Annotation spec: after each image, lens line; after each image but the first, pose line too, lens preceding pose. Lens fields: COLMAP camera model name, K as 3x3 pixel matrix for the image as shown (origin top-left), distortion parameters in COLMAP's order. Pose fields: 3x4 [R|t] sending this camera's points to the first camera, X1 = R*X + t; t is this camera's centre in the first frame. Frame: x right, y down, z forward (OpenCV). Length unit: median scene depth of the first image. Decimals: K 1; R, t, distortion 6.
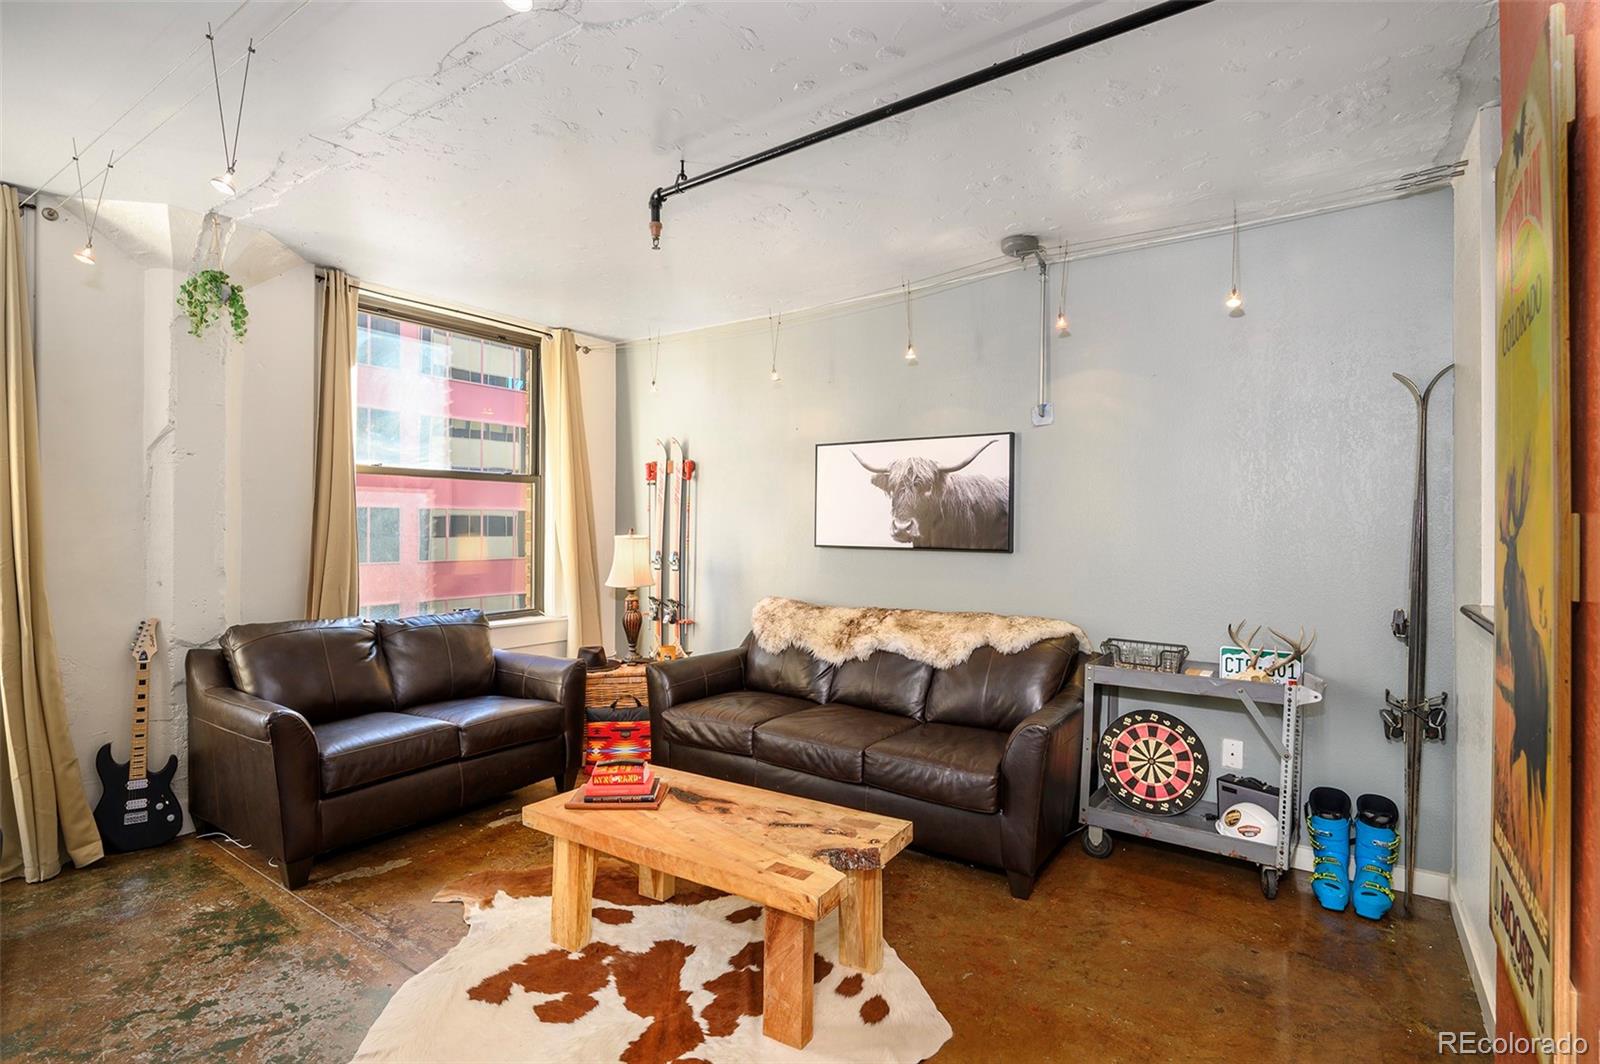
lens RADIAL K [[761.1, 0, 789.6], [0, 761.1, 523.4], [0, 0, 1]] dist [-0.002485, -0.000689]
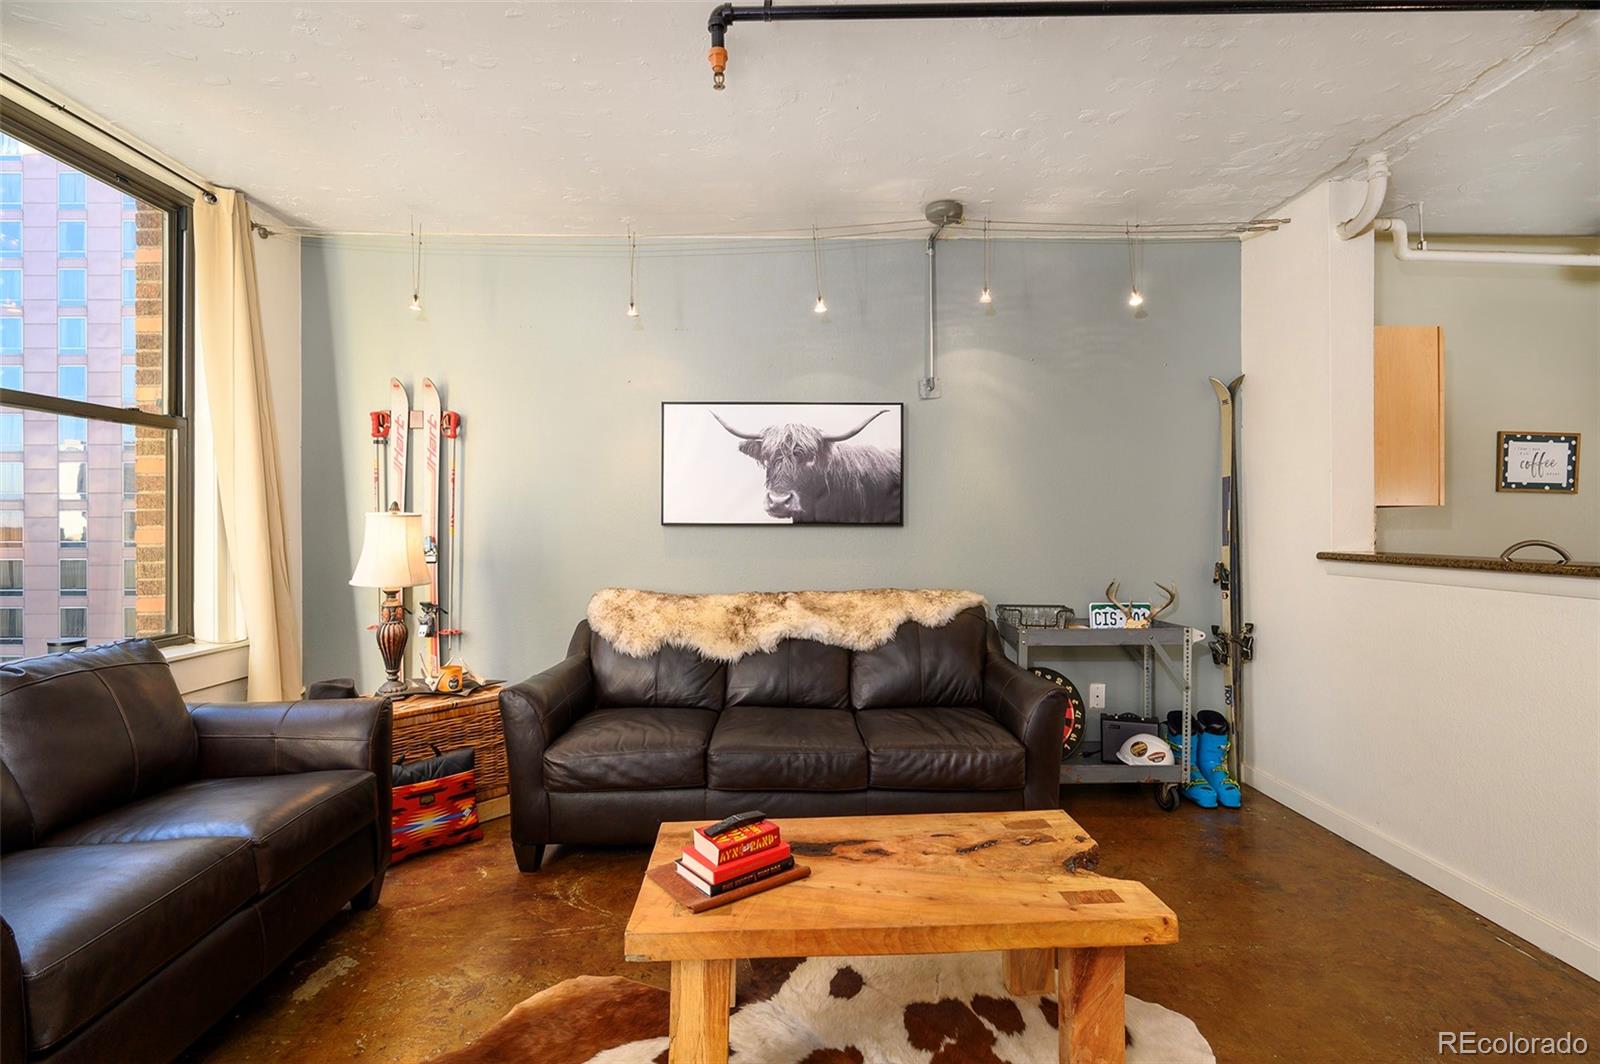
lens RADIAL K [[761.1, 0, 789.6], [0, 761.1, 523.4], [0, 0, 1]] dist [-0.002485, -0.000689]
pose [[0.813655, -0.006315, 0.581314, -0.395004], [0.003736, 0.999977, 0.005635, 0.028882], [-0.581337, -0.002413, 0.813660, 0.285981]]
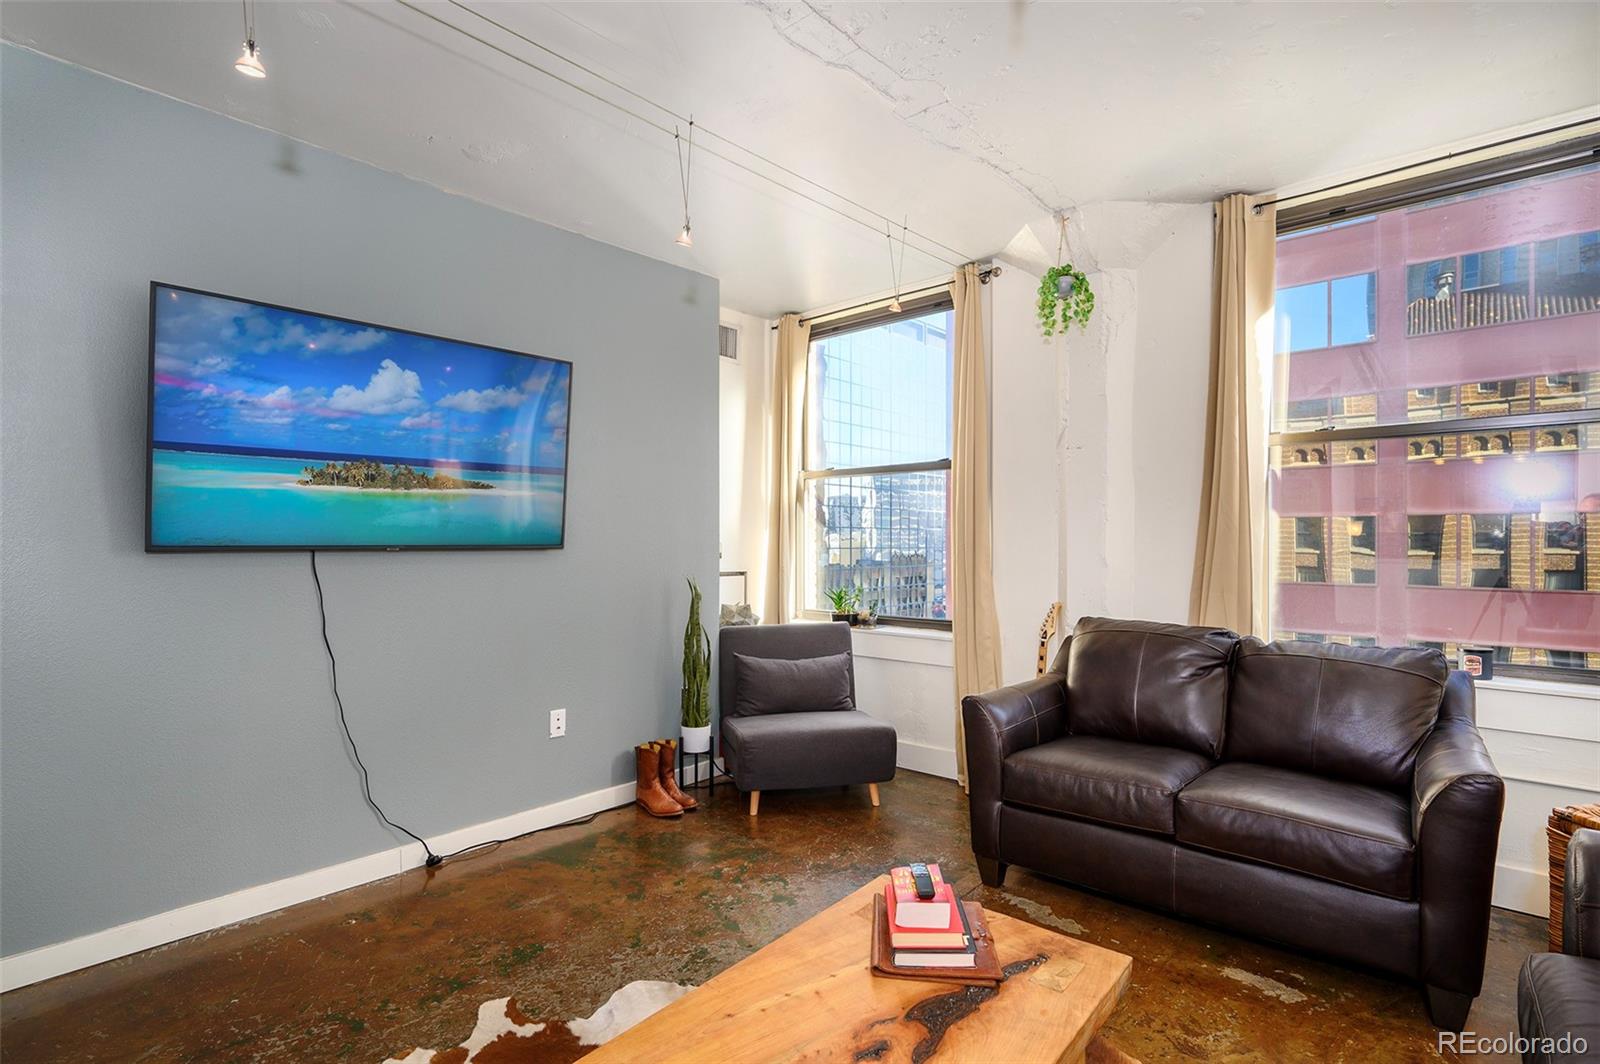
lens RADIAL K [[775.5, 0, 800.0], [0, 775.5, 532.0], [0, 0, 1]] dist [-0.001833, -0.000225]
pose [[-0.103978, -0.011918, -0.994508, 0.275243], [0.005375, 0.999907, -0.012545, 0.032185], [0.994565, -0.006650, -0.103905, 0.664143]]
